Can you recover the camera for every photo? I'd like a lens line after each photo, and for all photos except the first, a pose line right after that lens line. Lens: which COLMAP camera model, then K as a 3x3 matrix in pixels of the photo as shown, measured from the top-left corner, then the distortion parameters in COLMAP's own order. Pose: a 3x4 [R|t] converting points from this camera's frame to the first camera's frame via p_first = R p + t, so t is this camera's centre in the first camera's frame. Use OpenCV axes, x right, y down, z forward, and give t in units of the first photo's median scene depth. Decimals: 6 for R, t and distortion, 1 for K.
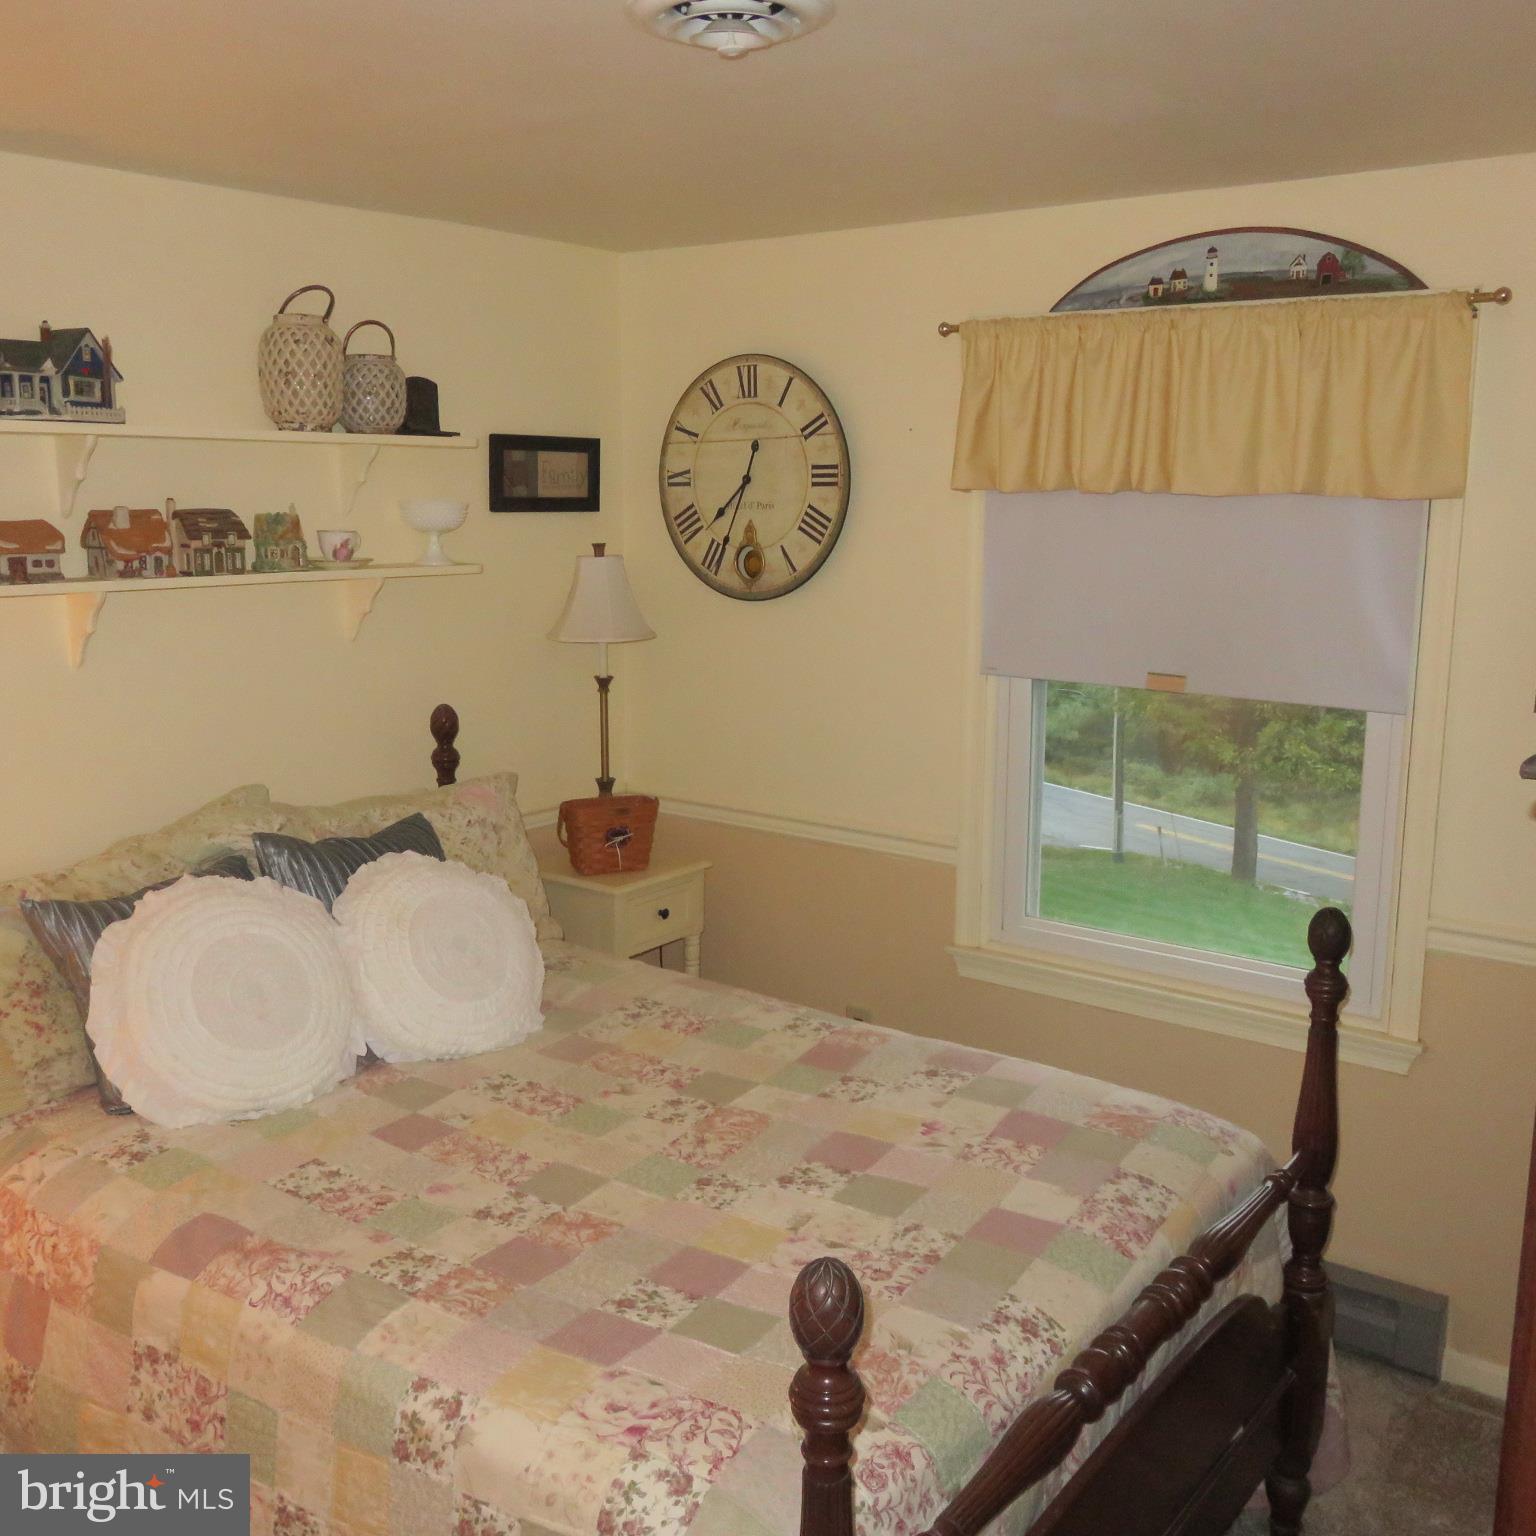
lens RADIAL K [[1491.5, 0, 768.0], [0, 1491.5, 768.0], [0, 0, 1]] dist [-0.003608, -0.007095]
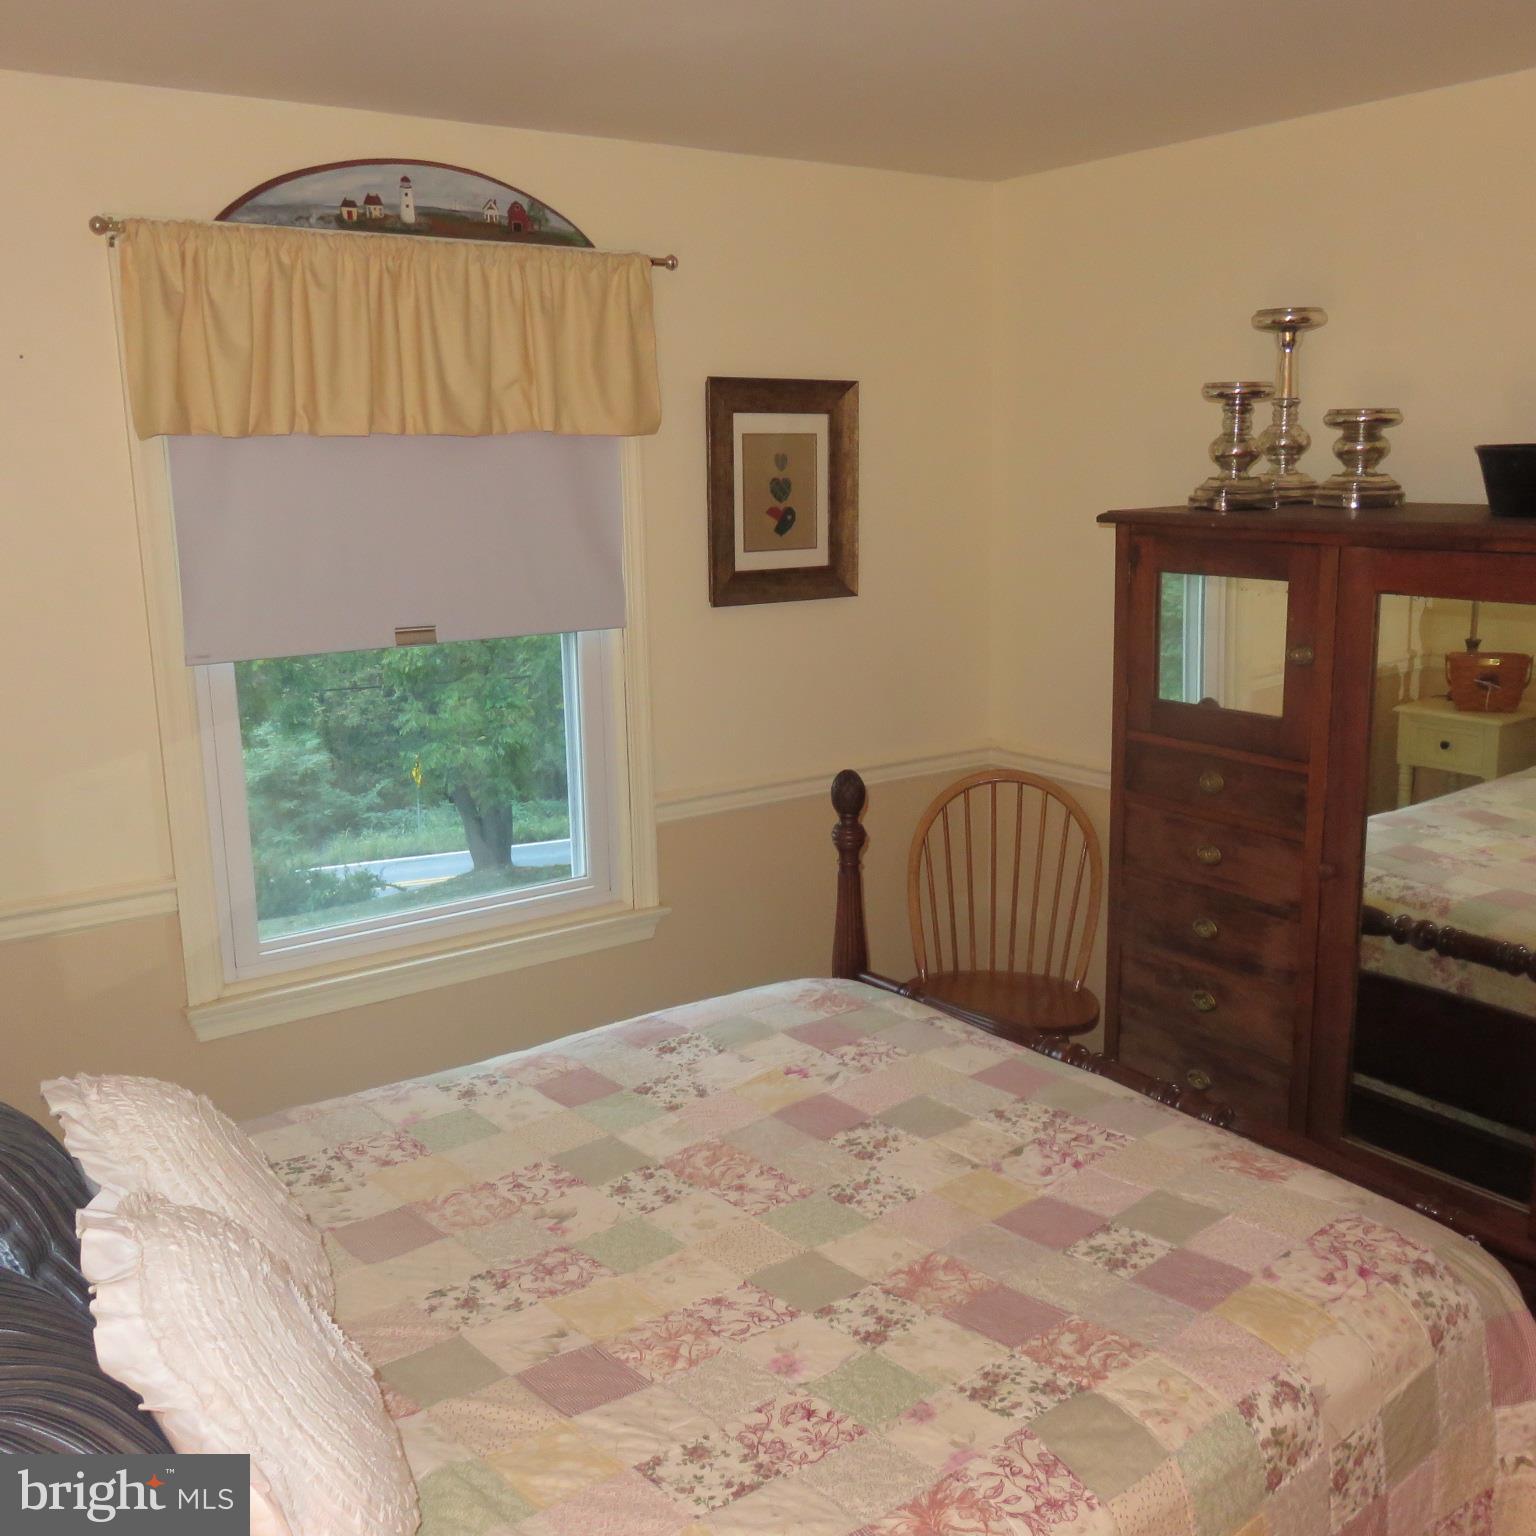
lens RADIAL K [[1491.5, 0, 768.0], [0, 1491.5, 768.0], [0, 0, 1]] dist [-0.003608, -0.007095]
pose [[0.320375, -0.210104, 0.923697, -0.728028], [0.195302, 0.968795, 0.152624, -0.101578], [-0.926940, 0.131503, 0.351411, 0.615501]]
